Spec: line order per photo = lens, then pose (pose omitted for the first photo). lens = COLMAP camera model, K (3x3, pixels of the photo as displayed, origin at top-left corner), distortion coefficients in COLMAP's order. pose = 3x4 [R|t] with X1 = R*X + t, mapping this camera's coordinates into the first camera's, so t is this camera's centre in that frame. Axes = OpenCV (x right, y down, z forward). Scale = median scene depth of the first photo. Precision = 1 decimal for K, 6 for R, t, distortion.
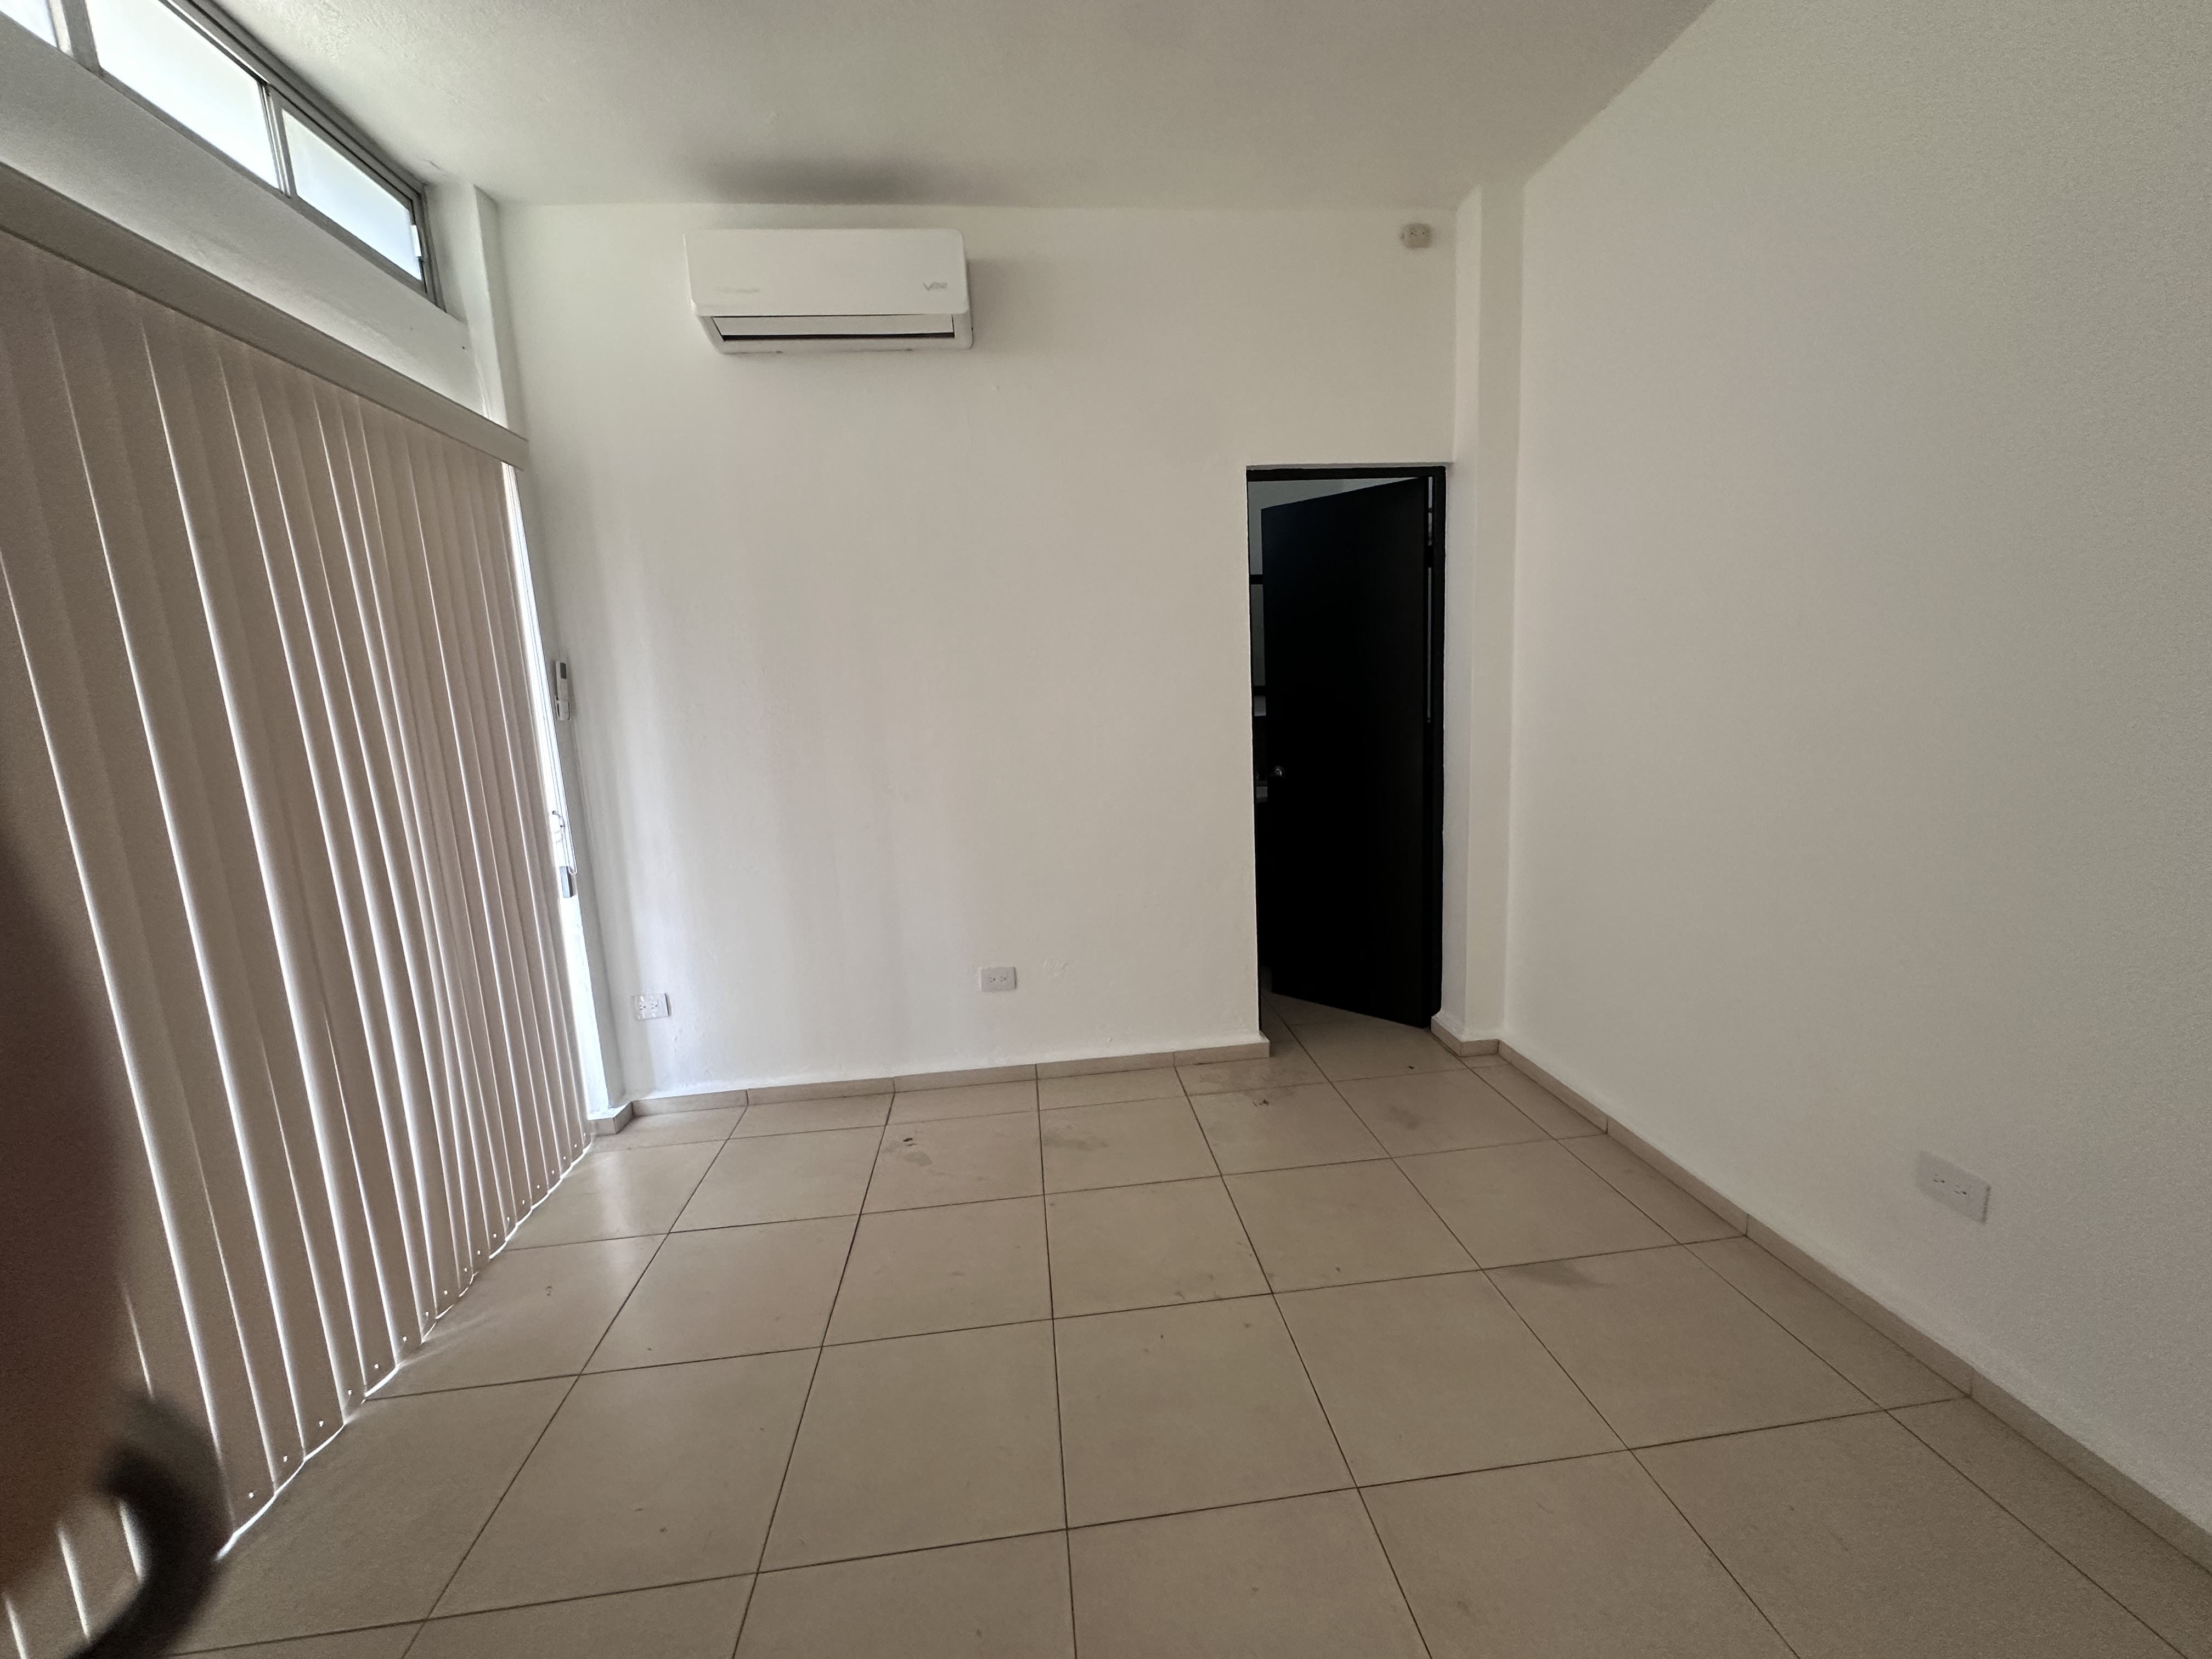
lens RADIAL K [[879.5, 0, 1106.0], [0, 879.5, 829.5], [0, 0, 1]] dist [-0.000216, -0.000655]
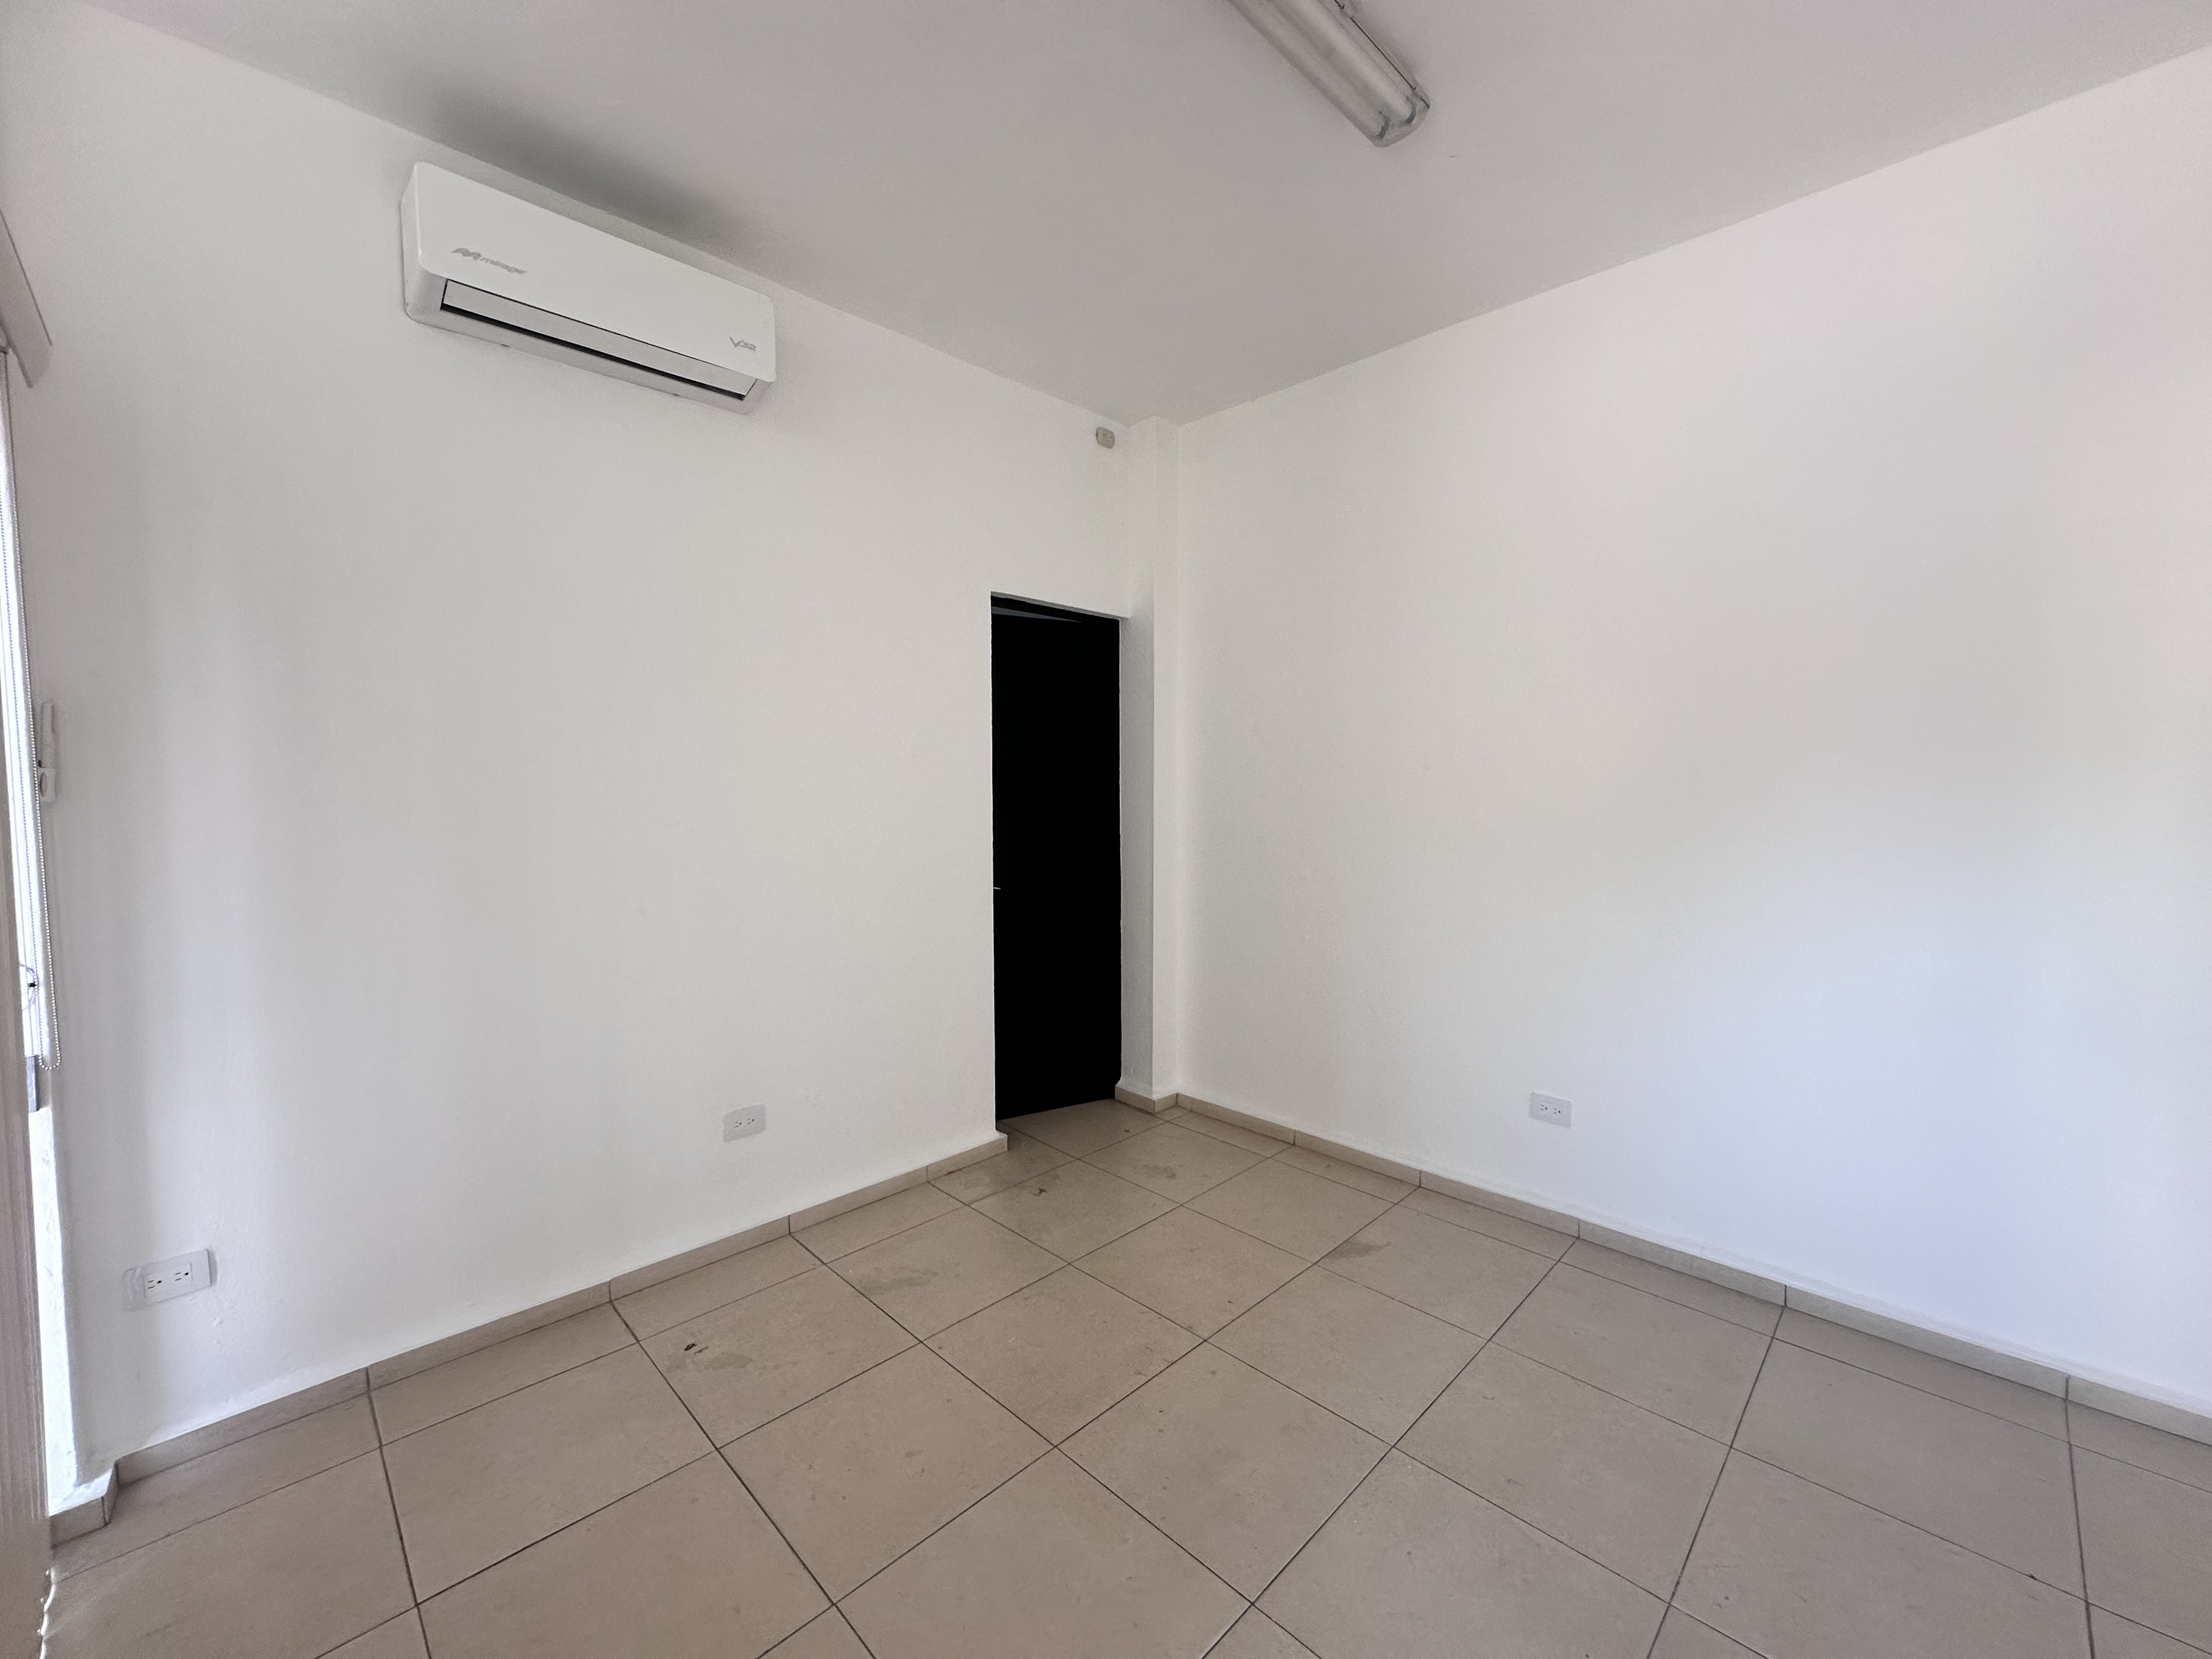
lens RADIAL K [[879.5, 0, 1106.0], [0, 879.5, 829.5], [0, 0, 1]] dist [-0.000216, -0.000655]
pose [[0.778524, 0.014312, 0.627452, -0.408105], [0.063993, 0.992719, -0.102045, -0.000507], [-0.624344, 0.119597, 0.771940, 0.104379]]
